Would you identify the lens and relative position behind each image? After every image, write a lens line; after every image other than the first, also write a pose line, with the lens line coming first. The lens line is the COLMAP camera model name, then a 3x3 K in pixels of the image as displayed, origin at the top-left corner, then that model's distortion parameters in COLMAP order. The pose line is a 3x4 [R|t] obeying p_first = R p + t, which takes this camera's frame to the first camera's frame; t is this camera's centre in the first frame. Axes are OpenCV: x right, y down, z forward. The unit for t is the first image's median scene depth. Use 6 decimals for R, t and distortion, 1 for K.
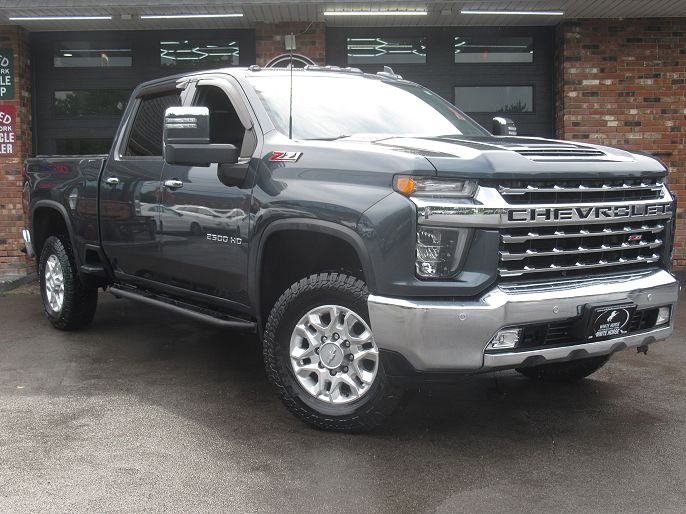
lens RADIAL K [[571.9, 0, 343.0], [0, 571.9, 250.8], [0, 0, 1]] dist [0.043533, -0.097903]
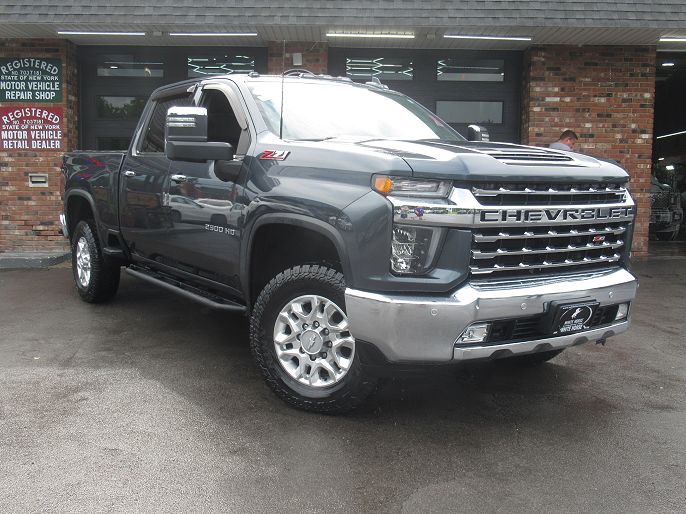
lens RADIAL K [[475.6, 0, 340.8], [0, 475.6, 243.9], [0, 0, 1]] dist [0.027958, -0.032047]
pose [[0.999729, 0.023274, 0.000806, 0.026082], [-0.023284, 0.999617, 0.014934, -0.013525], [-0.000458, -0.014948, 0.999888, 0.101062]]
